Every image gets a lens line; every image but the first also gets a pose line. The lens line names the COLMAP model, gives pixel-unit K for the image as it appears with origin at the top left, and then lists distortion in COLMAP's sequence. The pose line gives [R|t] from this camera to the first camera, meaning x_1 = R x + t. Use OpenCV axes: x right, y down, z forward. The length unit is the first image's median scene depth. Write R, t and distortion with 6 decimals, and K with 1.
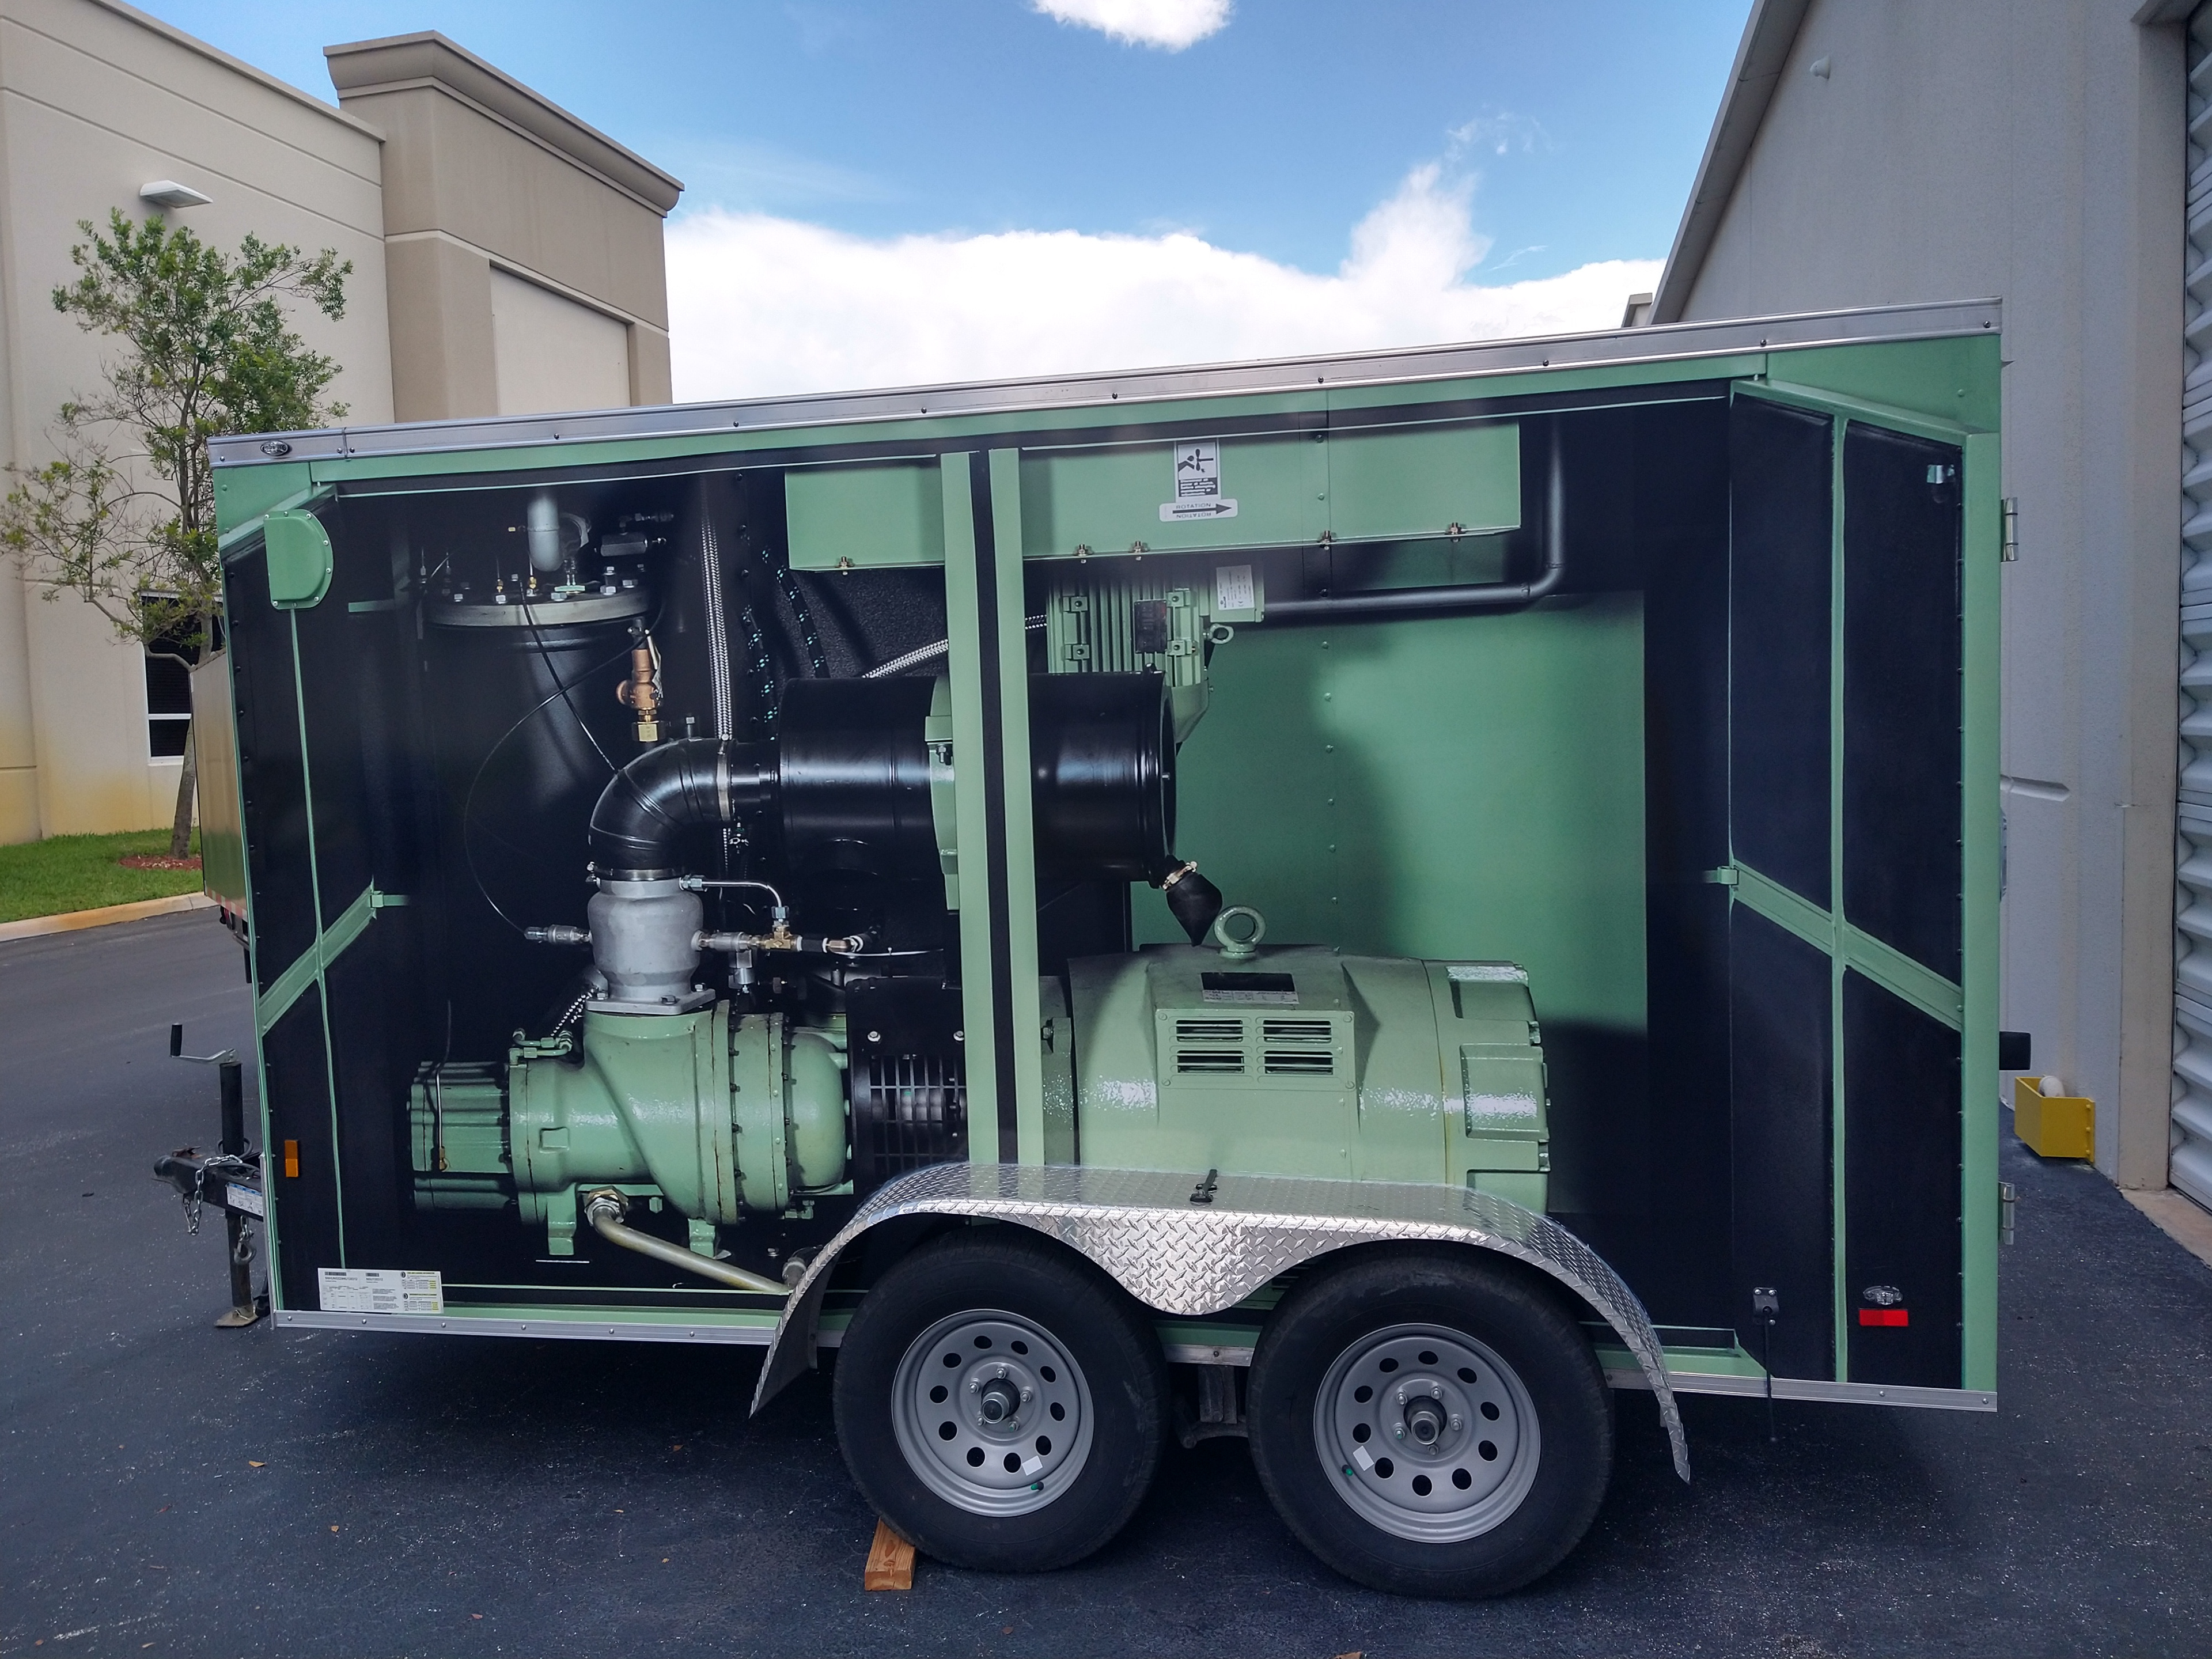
lens RADIAL K [[1650.6, 0, 1106.0], [0, 1650.6, 829.5], [0, 0, 1]] dist [0.039050, -0.003208]
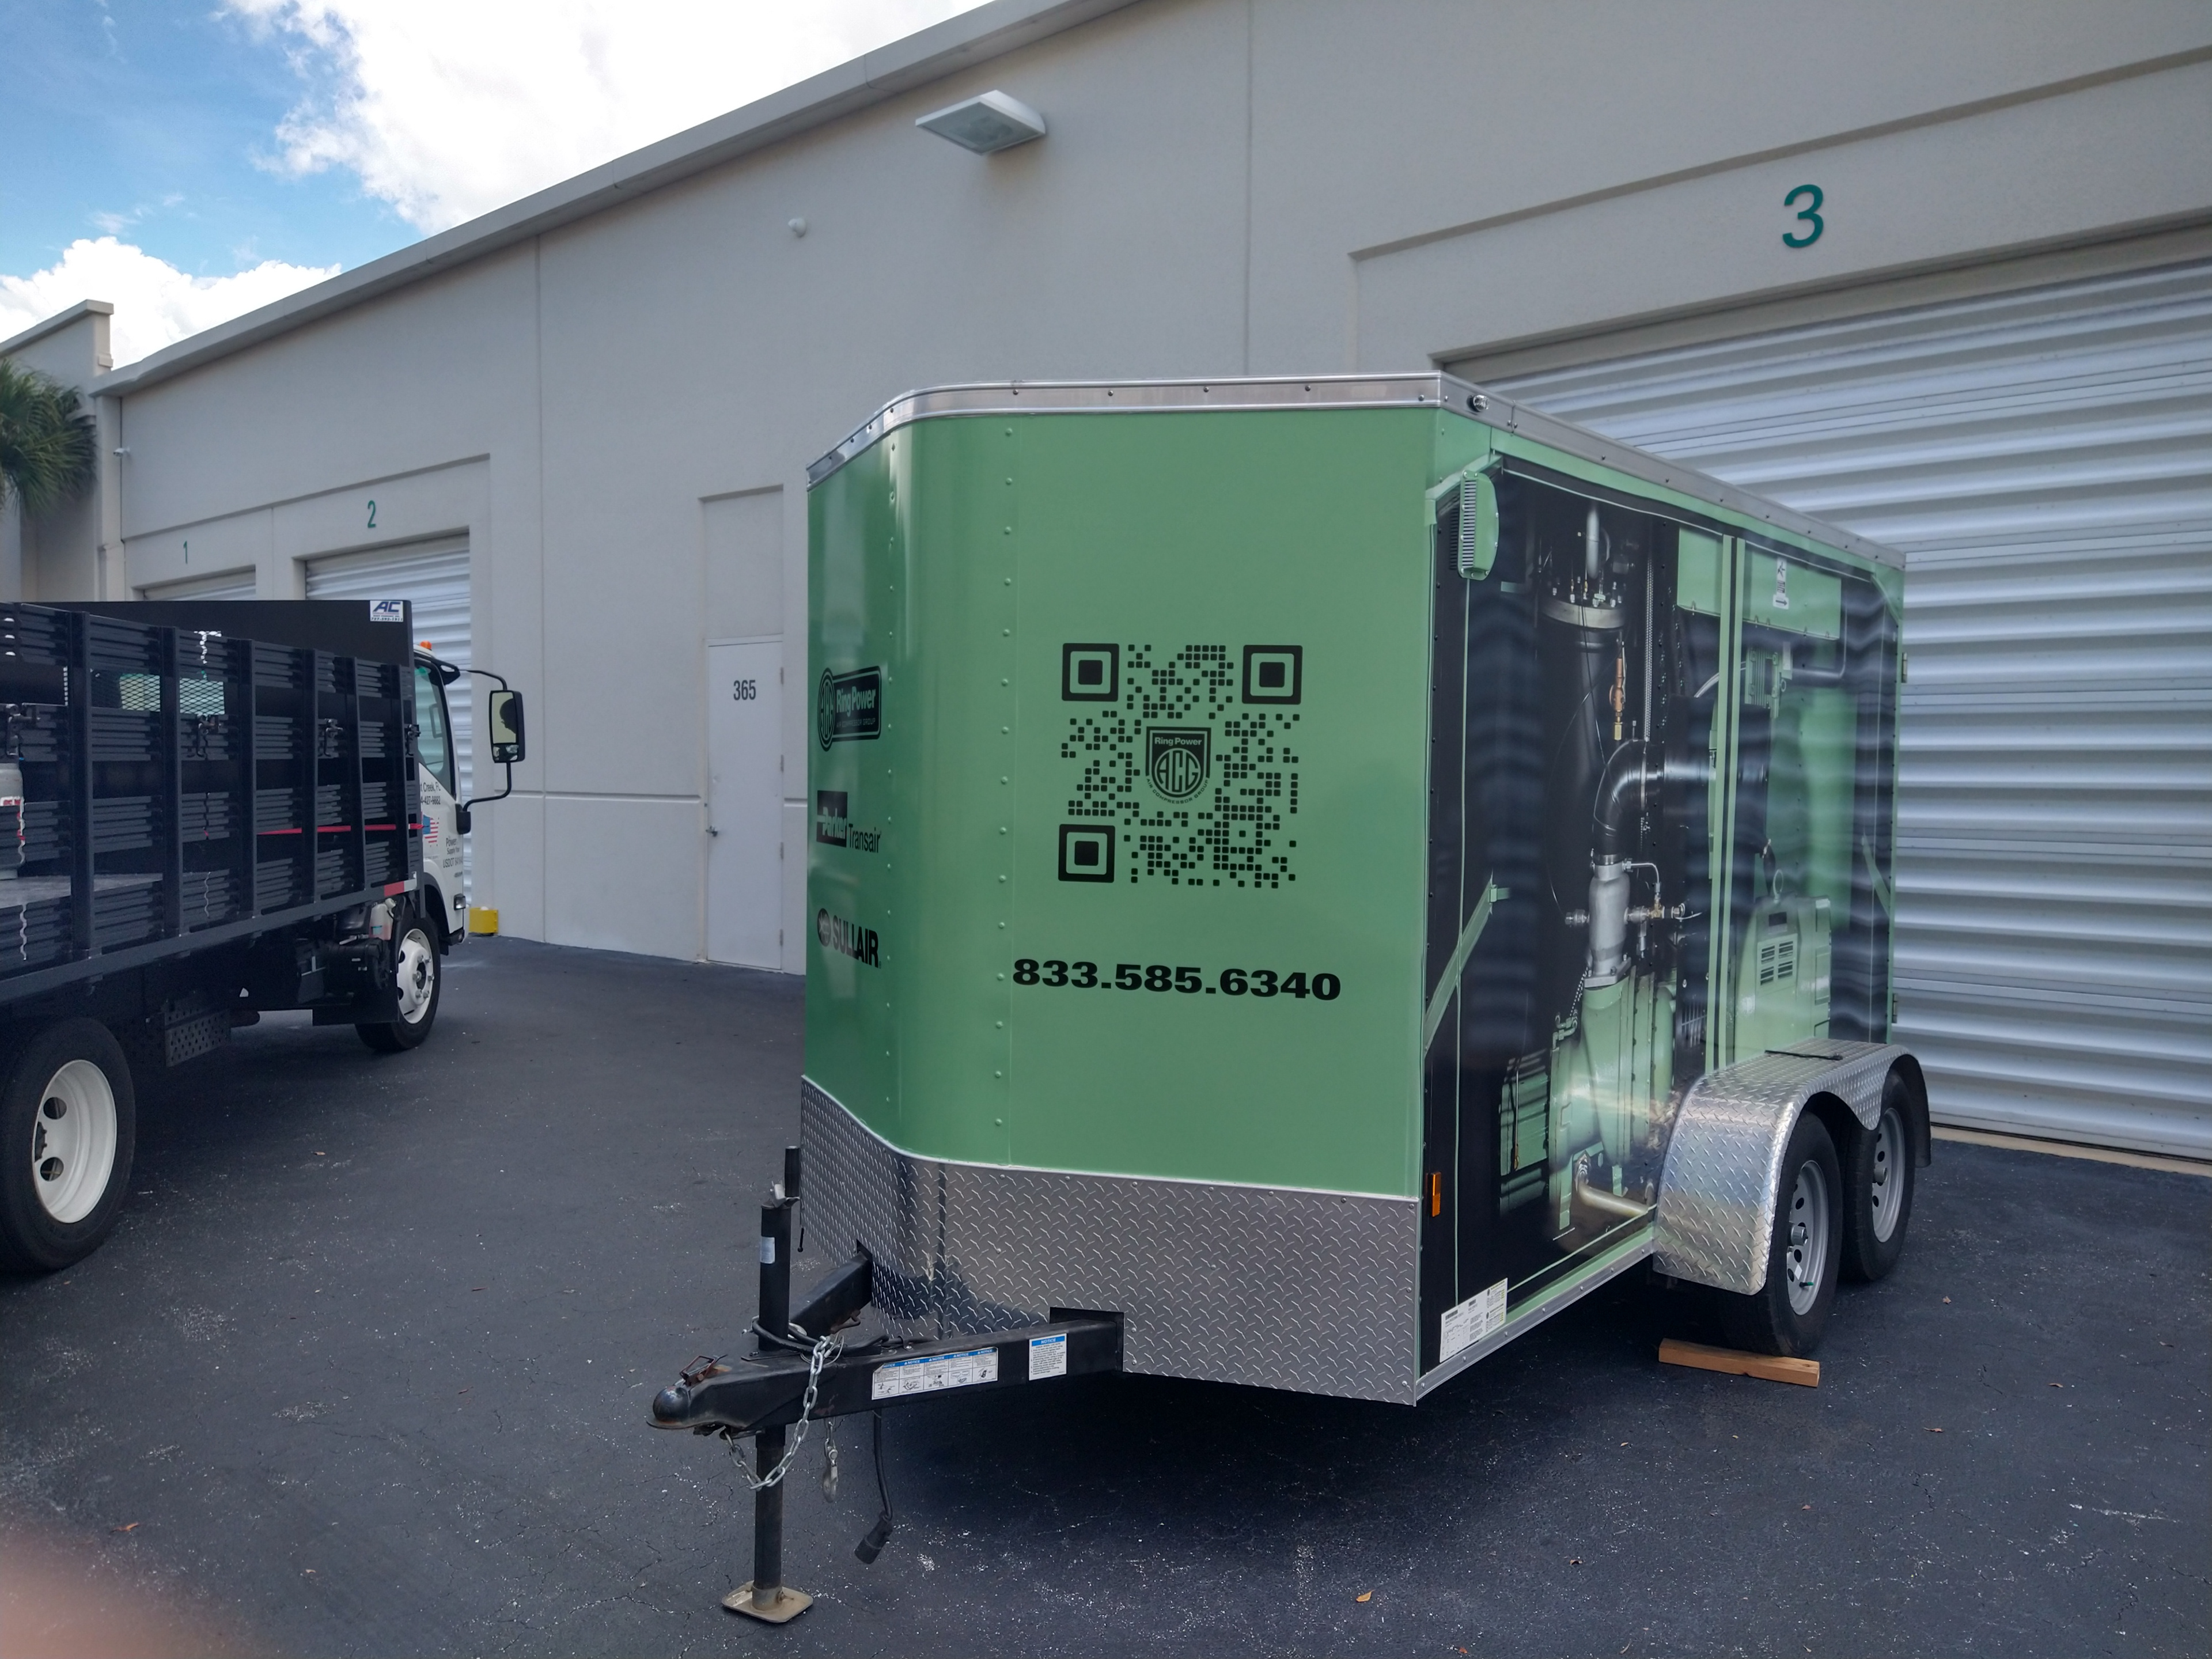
lens RADIAL K [[1650.6, 0, 1106.0], [0, 1650.6, 829.5], [0, 0, 1]] dist [0.039050, -0.003208]
pose [[0.463340, -0.000358, 0.886181, -1.423887], [0.040880, 0.998944, -0.020971, 0.016836], [-0.885237, 0.045943, 0.462865, 0.781770]]
